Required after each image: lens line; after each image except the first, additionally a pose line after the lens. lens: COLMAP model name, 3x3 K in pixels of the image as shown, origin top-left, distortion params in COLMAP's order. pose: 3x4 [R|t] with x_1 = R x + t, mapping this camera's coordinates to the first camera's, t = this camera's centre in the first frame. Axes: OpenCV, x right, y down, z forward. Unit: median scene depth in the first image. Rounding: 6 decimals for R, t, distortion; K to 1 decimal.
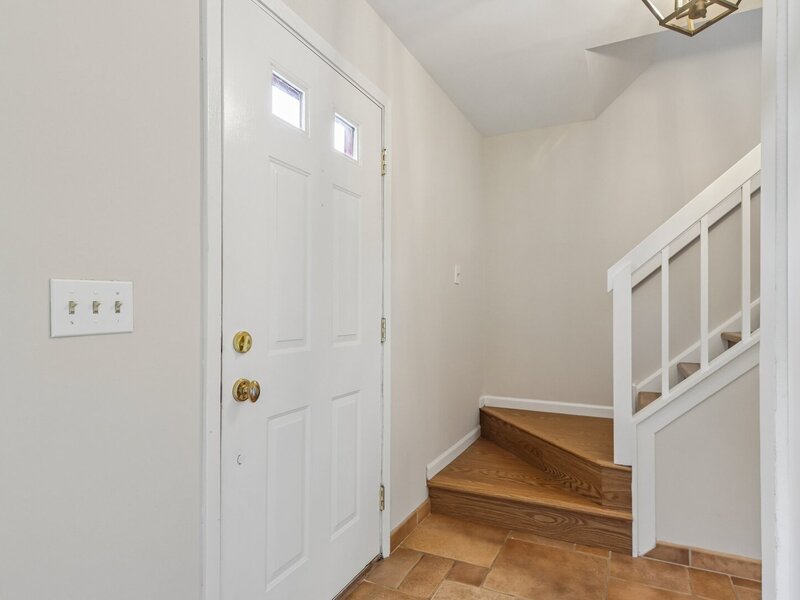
lens RADIAL K [[459.7, 0, 400.8], [0, 459.7, 302.8], [0, 0, 1]] dist [0.006207, 0.000761]
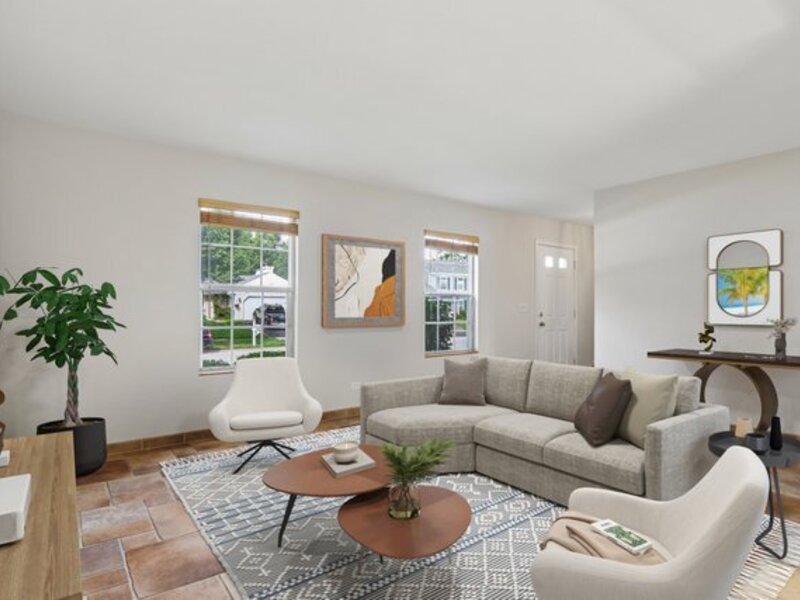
lens RADIAL K [[459.7, 0, 400.8], [0, 459.7, 302.8], [0, 0, 1]] dist [0.006207, 0.000761]
pose [[0.899838, -0.000131, -0.436224, 0.398090], [0.001763, 0.999993, 0.003335, -0.051770], [0.436220, -0.003770, 0.899832, -3.606974]]
